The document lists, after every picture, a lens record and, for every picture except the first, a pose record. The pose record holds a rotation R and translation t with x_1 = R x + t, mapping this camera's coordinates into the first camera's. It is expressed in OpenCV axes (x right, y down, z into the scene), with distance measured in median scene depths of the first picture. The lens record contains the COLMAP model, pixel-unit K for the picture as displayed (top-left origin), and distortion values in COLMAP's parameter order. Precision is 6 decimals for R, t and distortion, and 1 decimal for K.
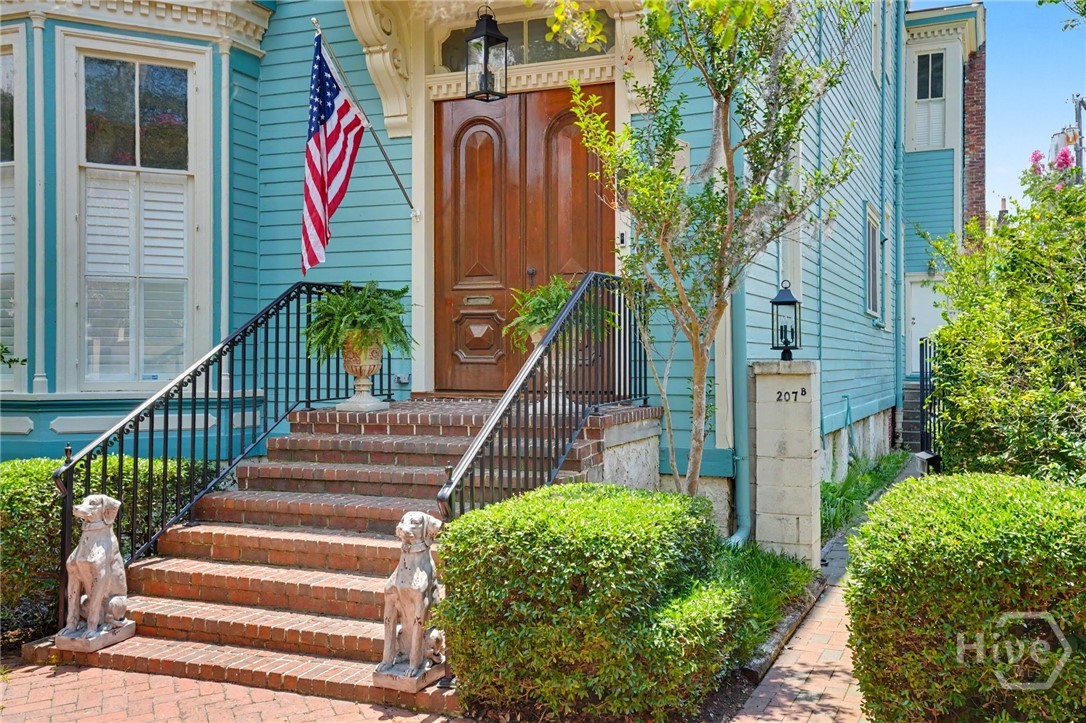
lens RADIAL K [[1059.5, 0, 543.0], [0, 1059.5, 361.5], [0, 0, 1]] dist [0.062469, 0.015792]
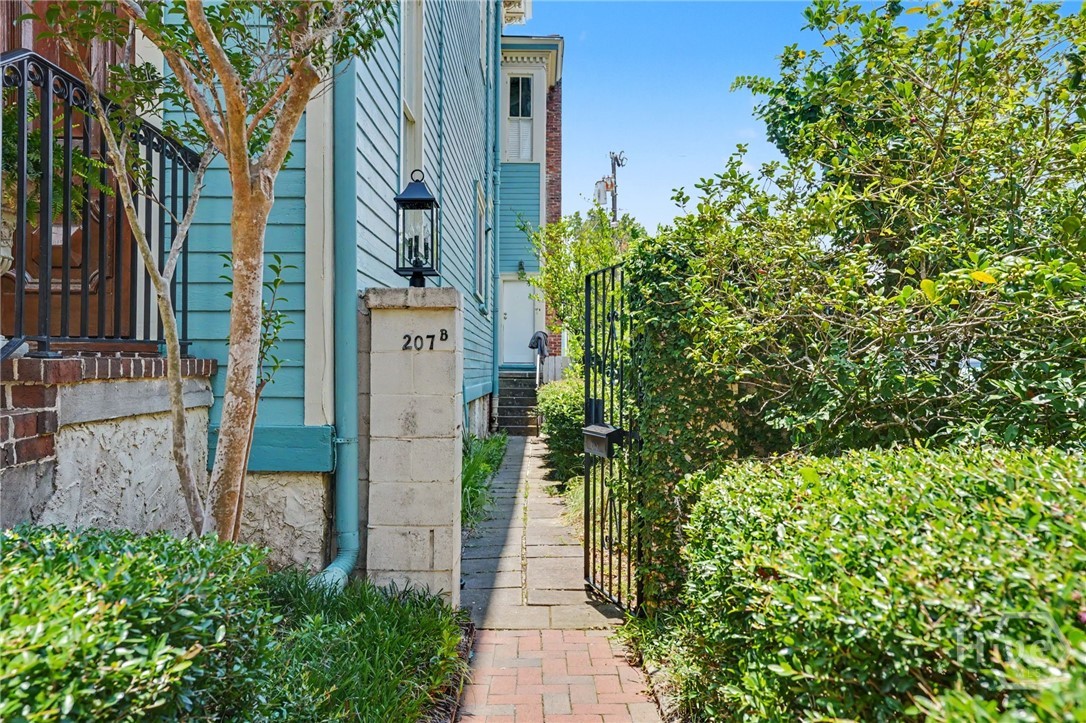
lens RADIAL K [[869.3, 0, 545.0], [0, 869.3, 333.4], [0, 0, 1]] dist [0.009651, 0.006390]
pose [[0.918222, 0.021842, 0.395464, 0.088820], [-0.006207, 0.999149, -0.040771, 0.047341], [-0.396018, 0.034982, 0.917576, 0.473372]]
